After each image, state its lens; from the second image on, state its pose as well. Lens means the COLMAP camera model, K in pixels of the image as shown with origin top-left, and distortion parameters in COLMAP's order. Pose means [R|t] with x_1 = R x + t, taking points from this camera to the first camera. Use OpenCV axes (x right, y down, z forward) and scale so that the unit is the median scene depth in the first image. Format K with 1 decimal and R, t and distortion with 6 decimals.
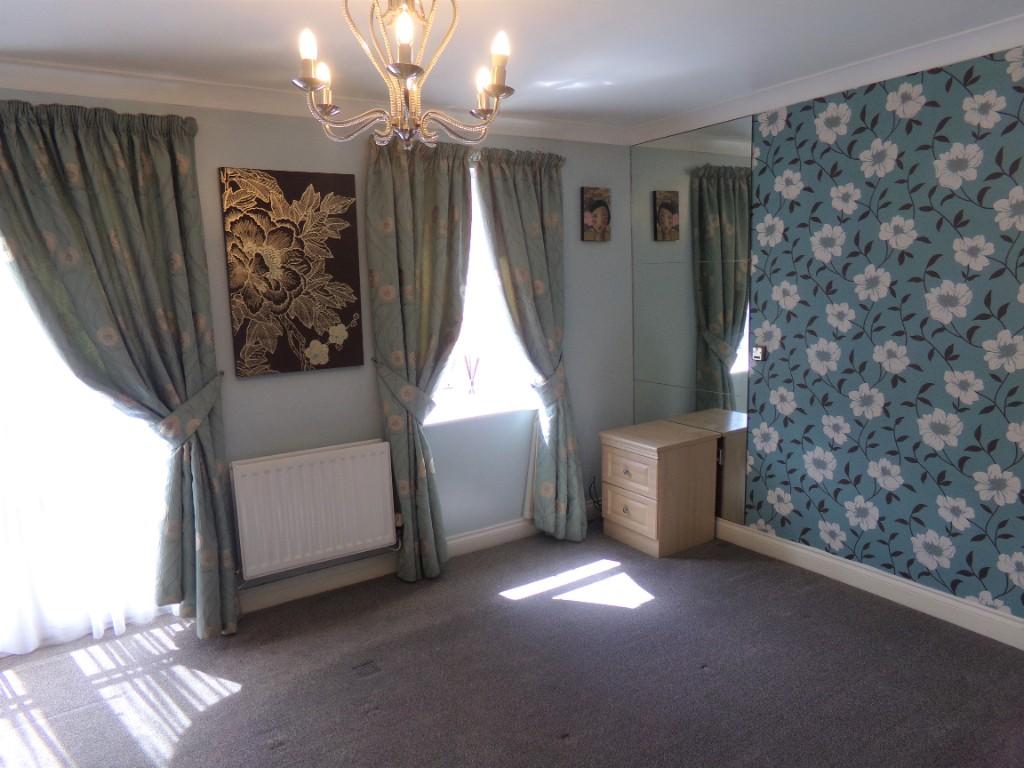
lens RADIAL K [[693.4, 0, 509.5], [0, 693.4, 379.3], [0, 0, 1]] dist [0.000711, 0.004994]
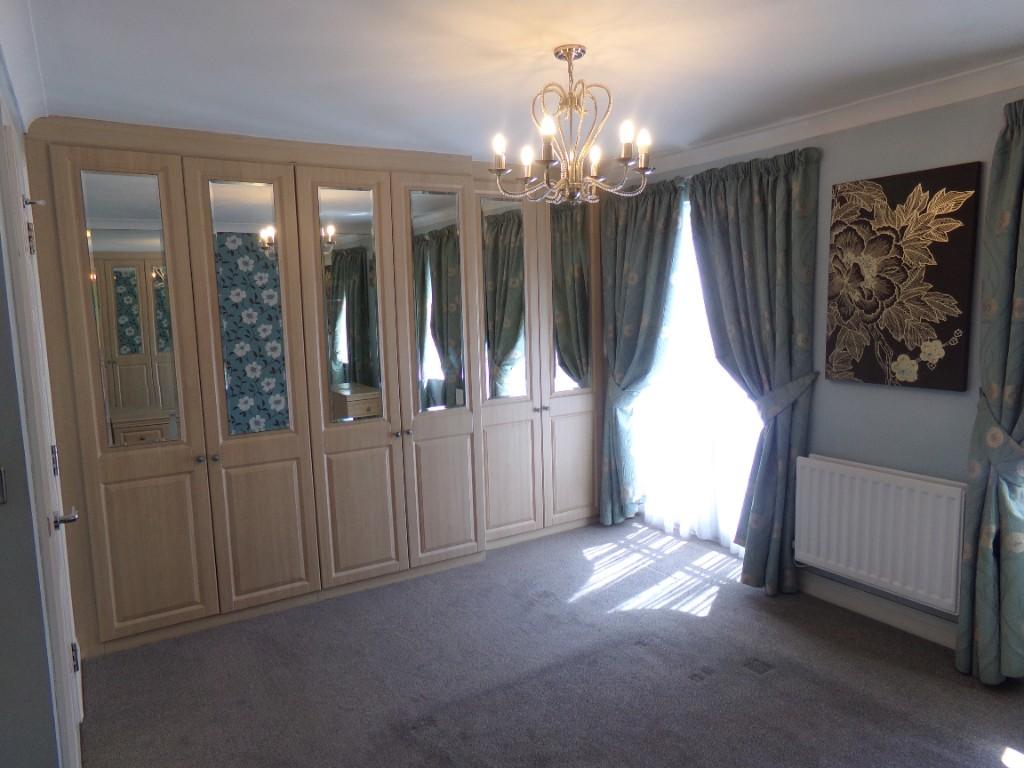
lens RADIAL K [[693.4, 0, 509.5], [0, 693.4, 386.5], [0, 0, 1]] dist [0.000711, 0.004994]
pose [[-0.007632, 0.155160, -0.987860, 0.667907], [-0.126883, 0.979754, 0.154867, -0.094942], [0.991888, 0.126524, 0.012210, 0.493362]]
